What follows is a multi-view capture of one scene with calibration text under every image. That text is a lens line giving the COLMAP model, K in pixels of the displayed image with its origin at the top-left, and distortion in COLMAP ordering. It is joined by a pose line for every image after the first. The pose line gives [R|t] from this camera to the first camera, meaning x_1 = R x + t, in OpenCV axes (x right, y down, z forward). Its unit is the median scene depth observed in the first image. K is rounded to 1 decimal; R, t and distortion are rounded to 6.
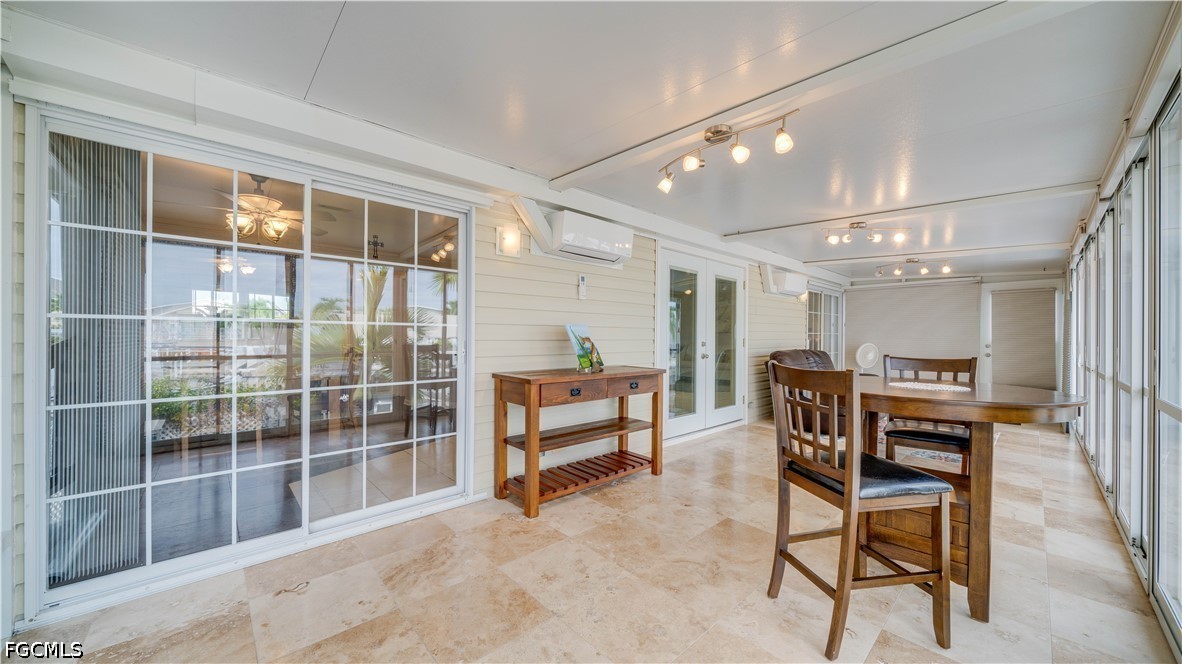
lens RADIAL K [[413.3, 0, 590.4], [0, 413.3, 333.0], [0, 0, 1]] dist [-0.005214, -0.000517]
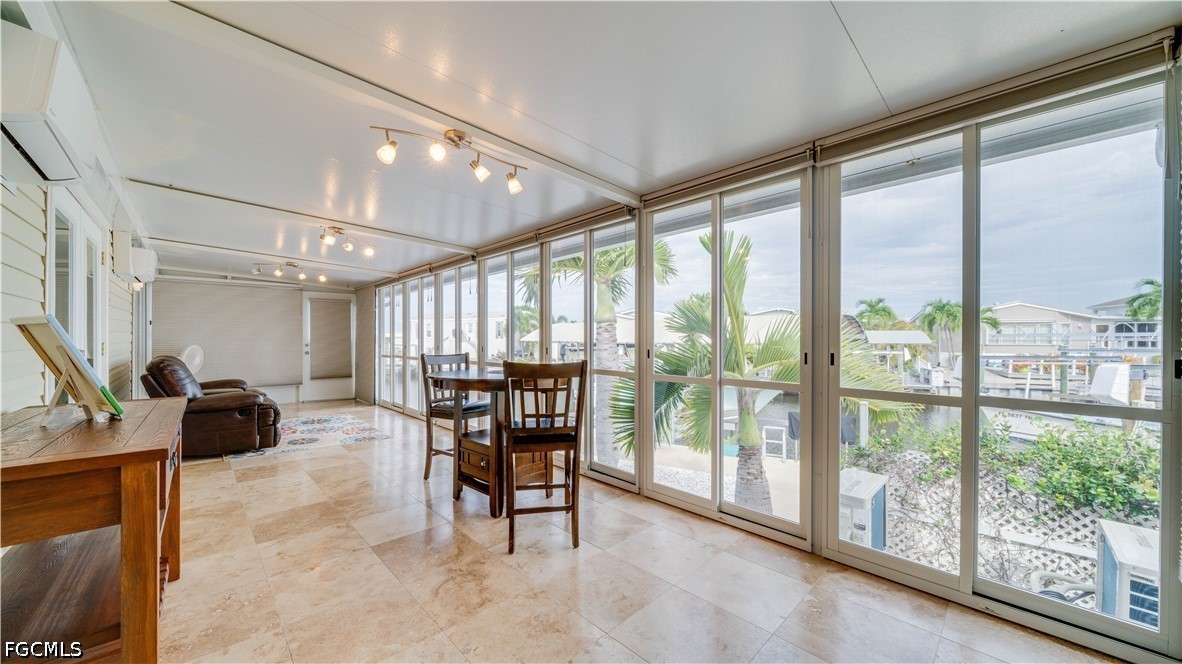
lens RADIAL K [[413.3, 0, 589.7], [0, 413.3, 336.9], [0, 0, 1]] dist [-0.005214, -0.000517]
pose [[-0.015485, -0.004171, 0.999871, -0.398207], [-0.008268, 0.999958, 0.004043, -0.005845], [-0.999846, -0.008204, -0.015519, 0.396543]]
